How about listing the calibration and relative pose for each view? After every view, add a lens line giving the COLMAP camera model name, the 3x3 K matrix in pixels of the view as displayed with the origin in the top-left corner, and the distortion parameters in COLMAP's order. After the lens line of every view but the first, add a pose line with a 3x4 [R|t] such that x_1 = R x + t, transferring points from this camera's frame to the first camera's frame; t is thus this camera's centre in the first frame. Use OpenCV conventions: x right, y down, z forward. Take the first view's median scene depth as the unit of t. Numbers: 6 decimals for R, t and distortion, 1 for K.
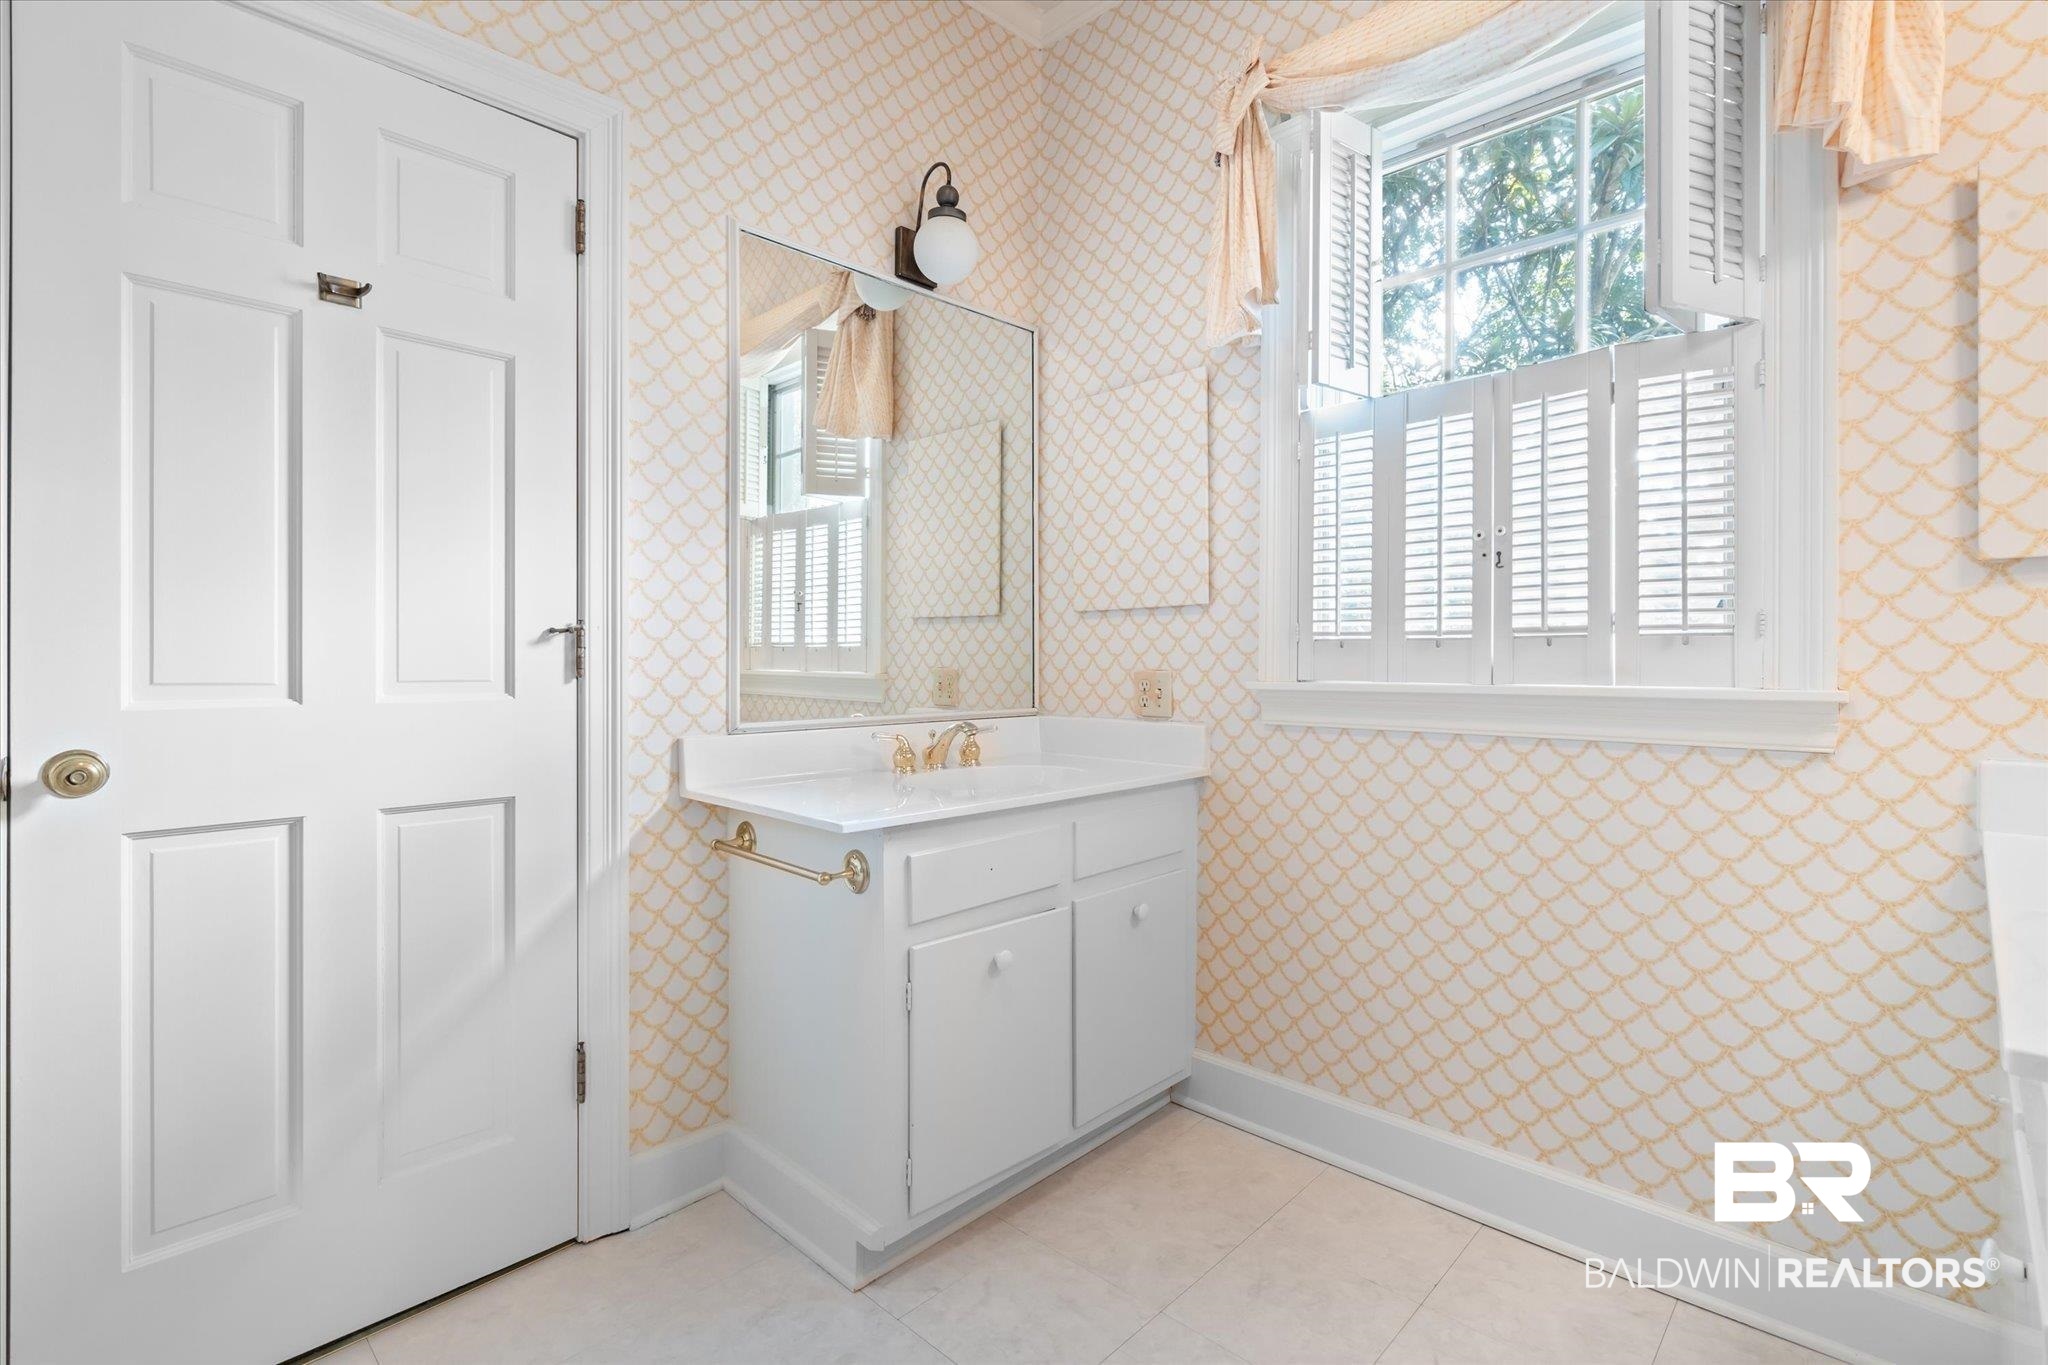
lens RADIAL K [[936.6, 0, 1014.6], [0, 936.6, 665.9], [0, 0, 1]] dist [0.001141, 0.000578]
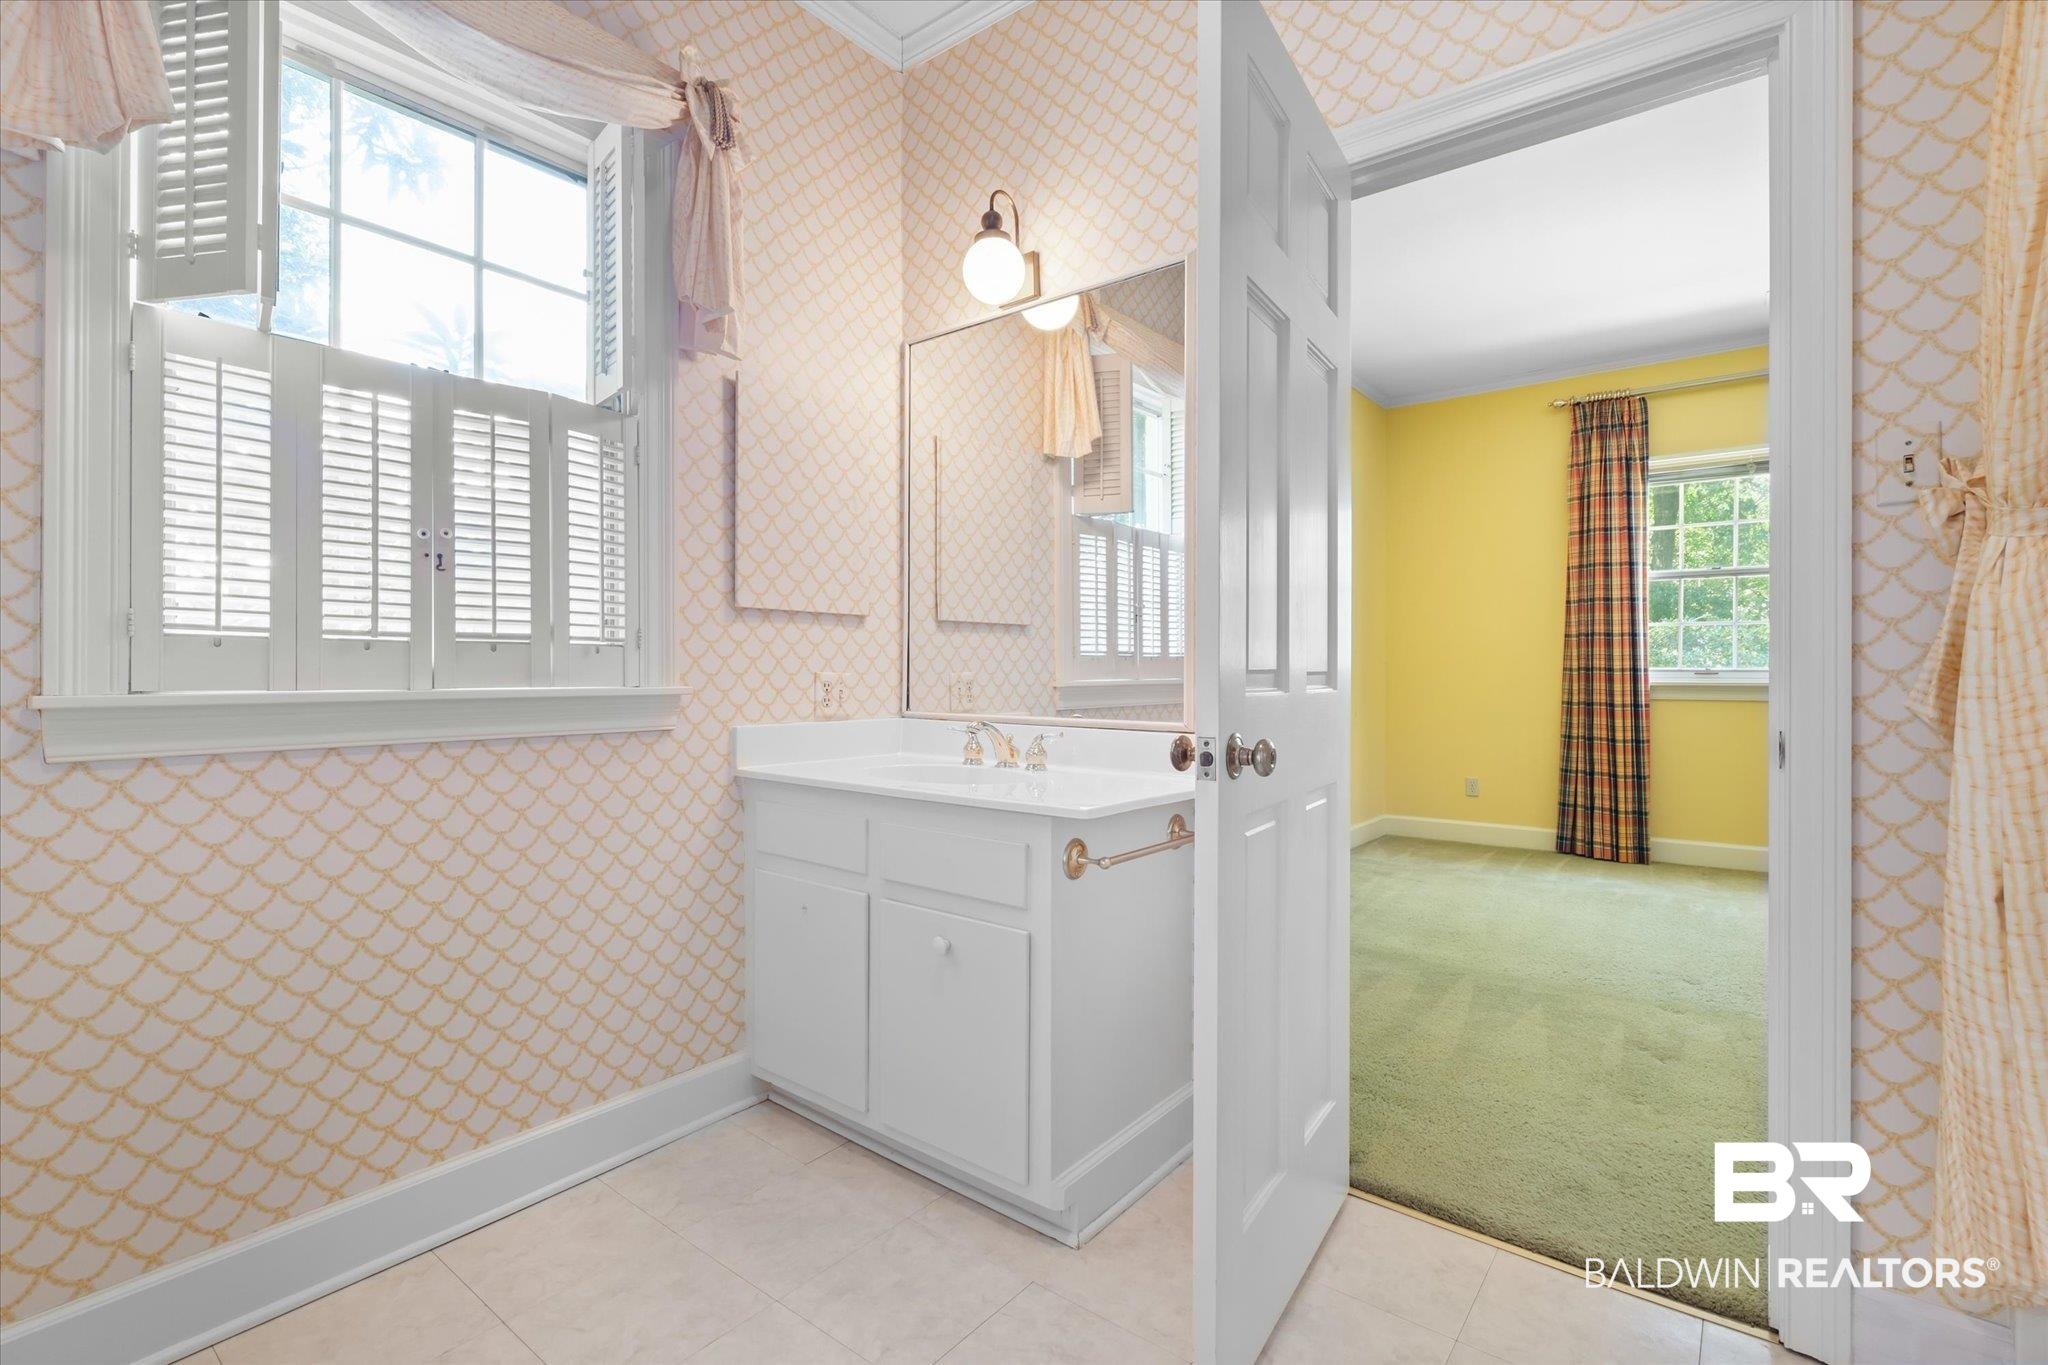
lens RADIAL K [[936.6, 0, 1015.8], [0, 936.6, 675.8], [0, 0, 1]] dist [0.001141, 0.000578]
pose [[-0.097565, -0.006956, 0.995205, -0.512699], [0.001438, 0.999974, 0.007130, -0.000665], [-0.995228, 0.002127, -0.097552, 0.492366]]
